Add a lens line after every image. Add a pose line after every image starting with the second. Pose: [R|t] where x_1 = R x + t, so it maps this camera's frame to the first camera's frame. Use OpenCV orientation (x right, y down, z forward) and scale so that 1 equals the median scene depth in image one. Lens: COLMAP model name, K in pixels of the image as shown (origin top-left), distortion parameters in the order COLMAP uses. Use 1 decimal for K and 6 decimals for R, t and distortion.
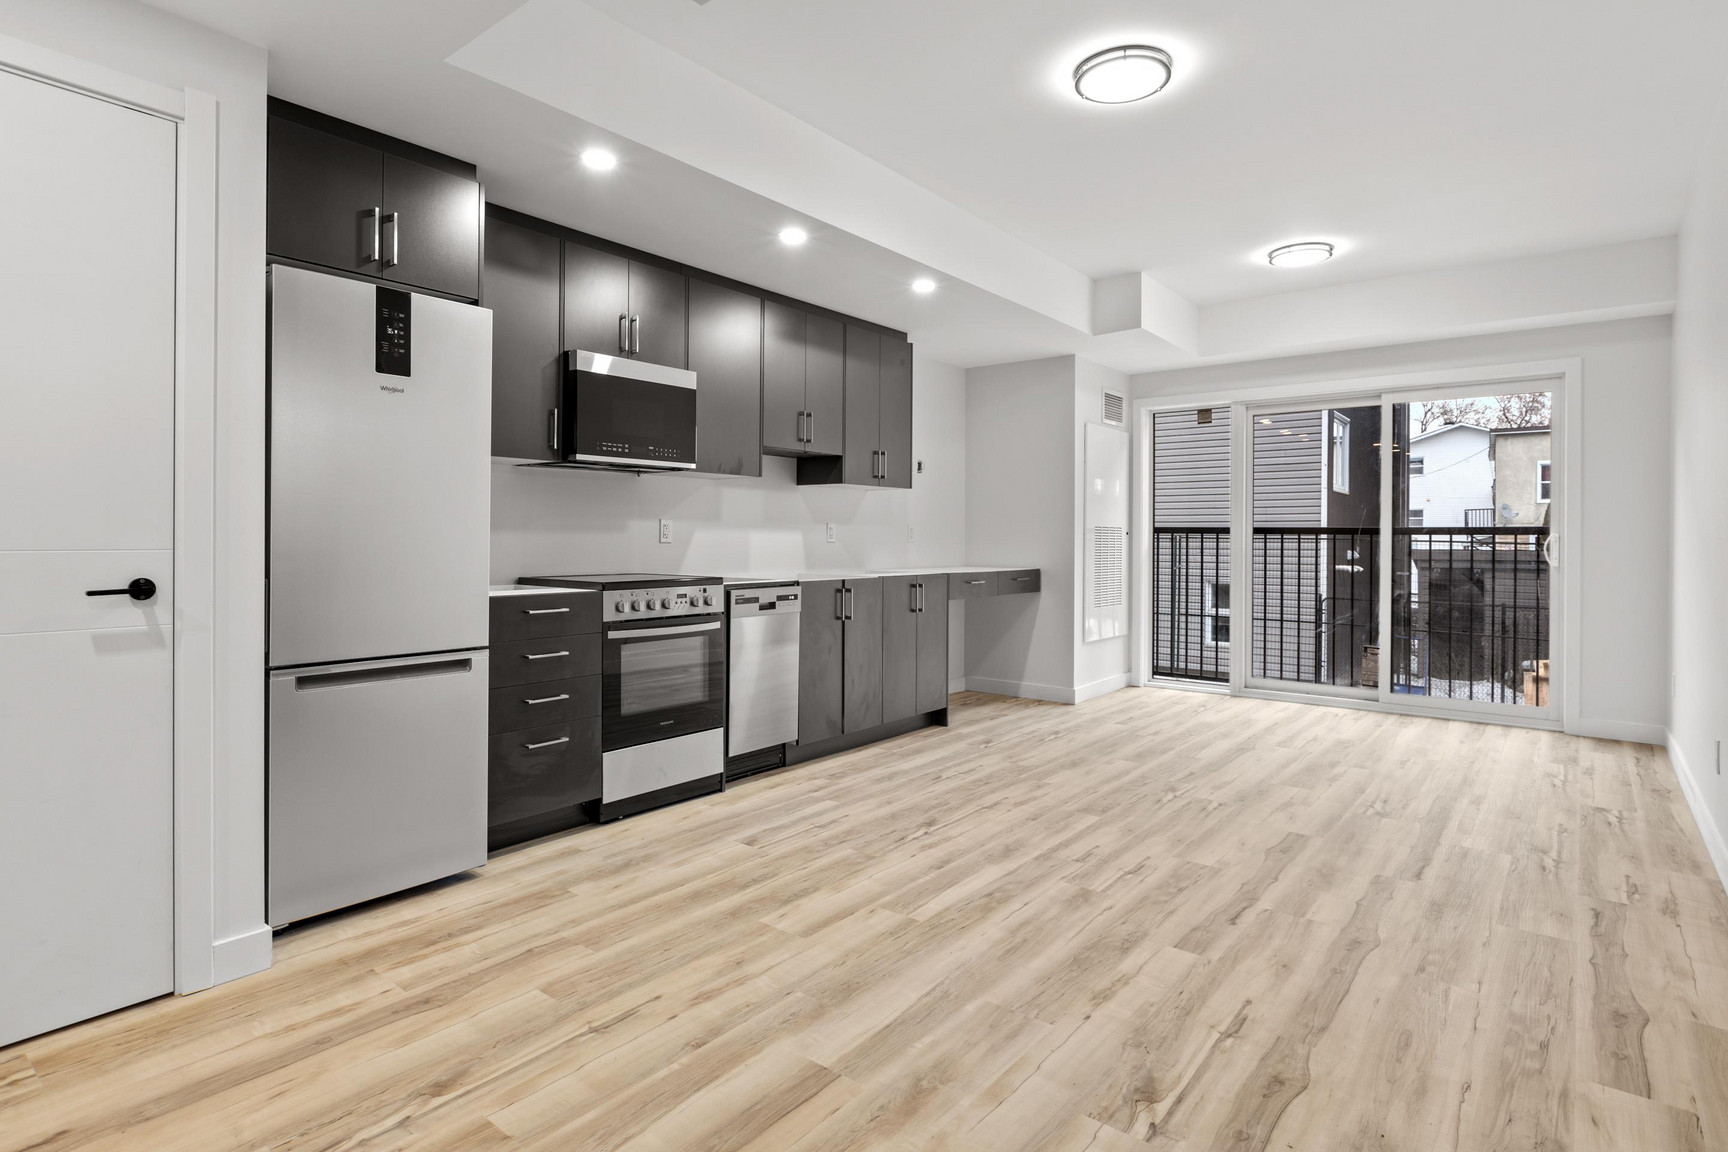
lens RADIAL K [[899.7, 0, 880.1], [0, 899.7, 543.0], [0, 0, 1]] dist [-0.002206, -0.001982]
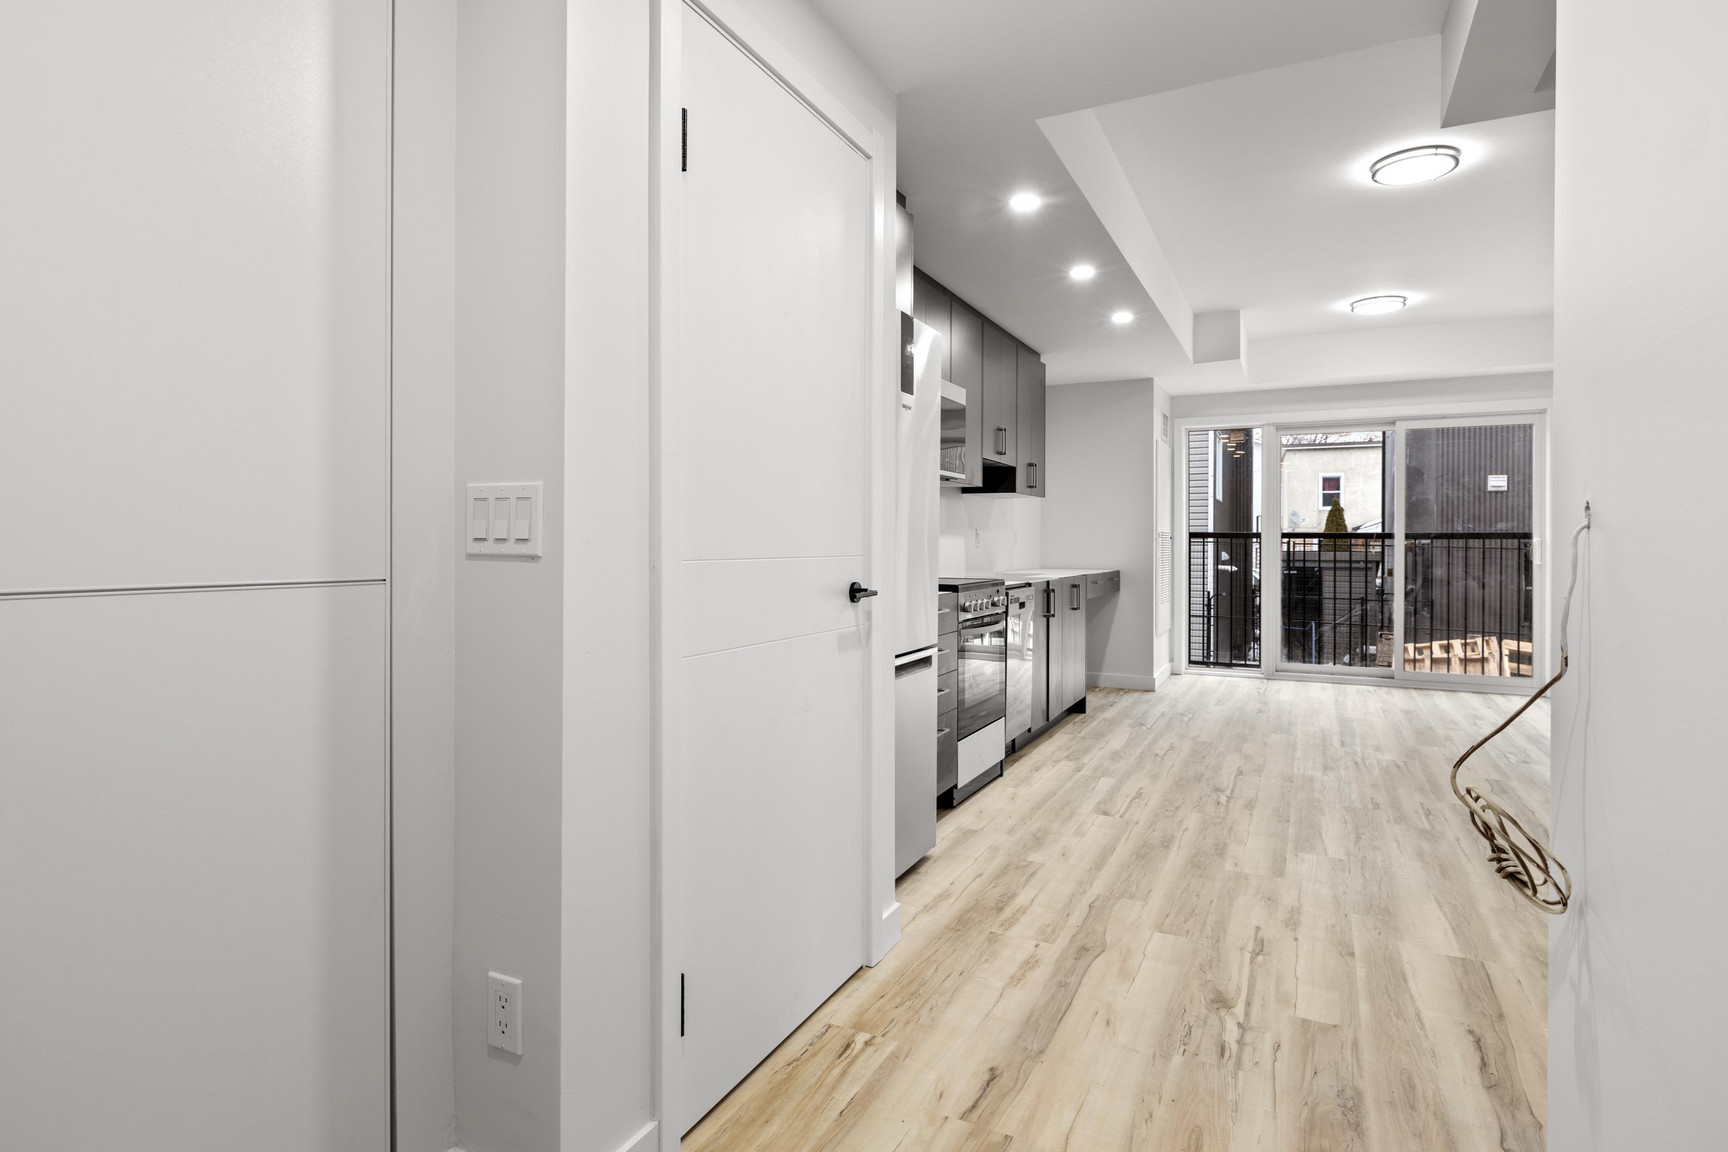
lens RADIAL K [[899.7, 0, 866.1], [0, 899.7, 547.9], [0, 0, 1]] dist [-0.002206, -0.001982]
pose [[0.978949, -0.004602, 0.204053, -0.641871], [0.004455, 0.999989, 0.001179, -0.002729], [-0.204056, -0.000245, 0.978959, -0.042279]]
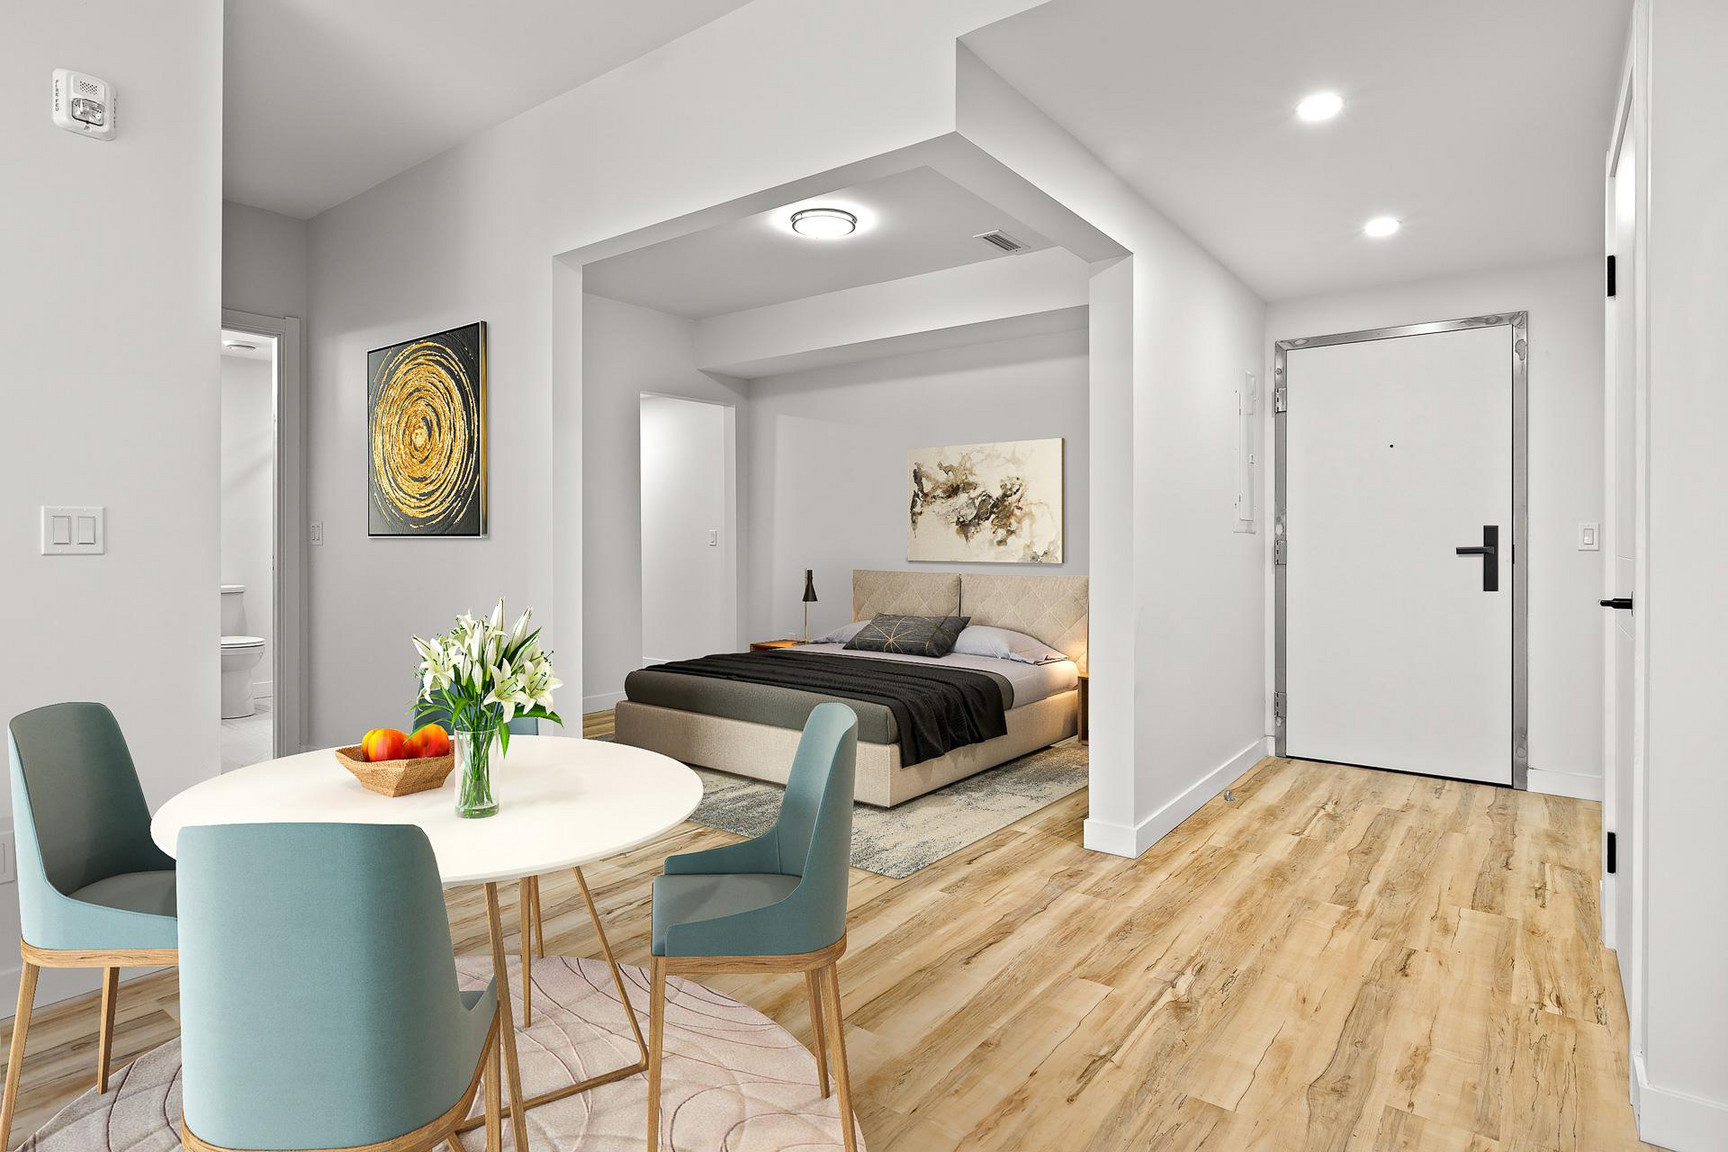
lens RADIAL K [[899.7, 0, 867.6], [0, 899.7, 557.5], [0, 0, 1]] dist [-0.002206, -0.001982]
pose [[-0.999804, -0.006316, -0.018745, -0.027415], [-0.006817, 0.999618, 0.026798, -0.007967], [0.018568, 0.026921, -0.999465, 1.158225]]
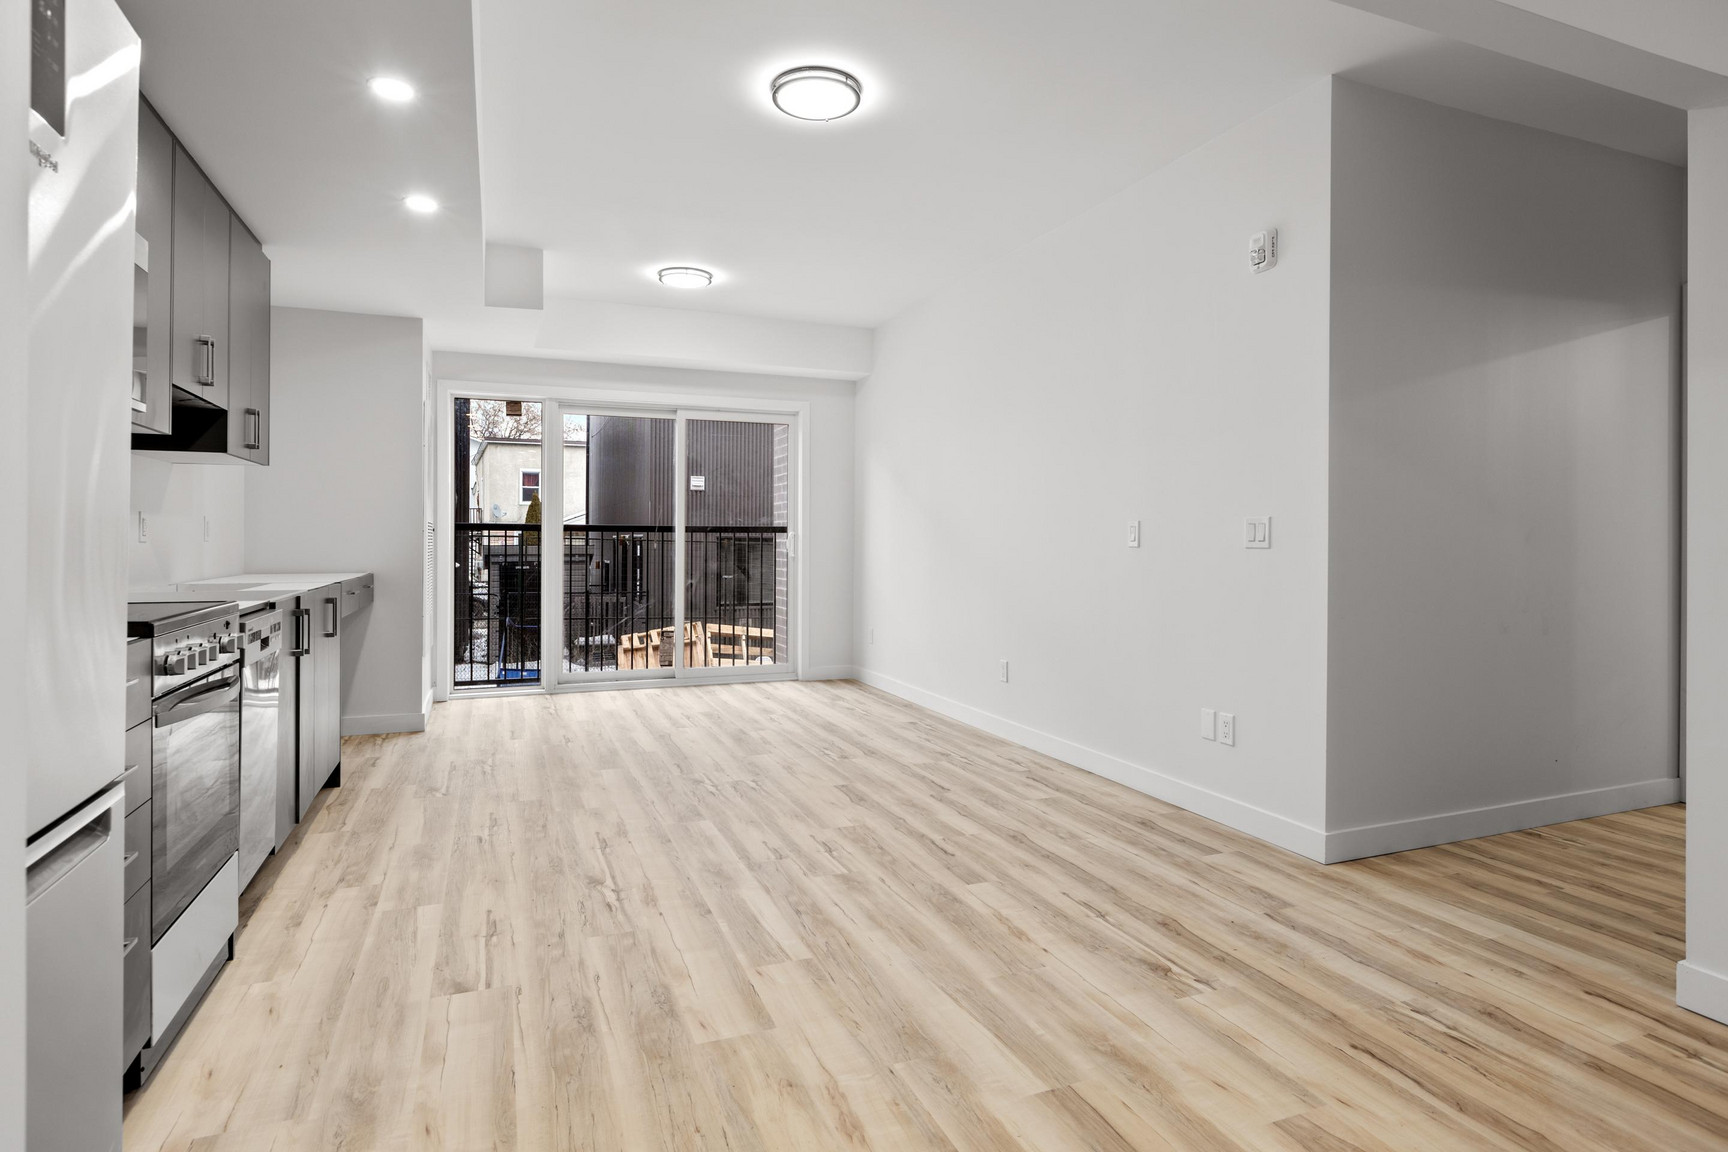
lens RADIAL K [[899.7, 0, 848.3], [0, 899.7, 535.4], [0, 0, 1]] dist [-0.002206, -0.001982]
pose [[0.505978, -0.000535, 0.862546, -0.555449], [0.004553, 0.999988, -0.002051, -0.003350], [-0.862534, 0.004965, 0.505974, 0.390605]]
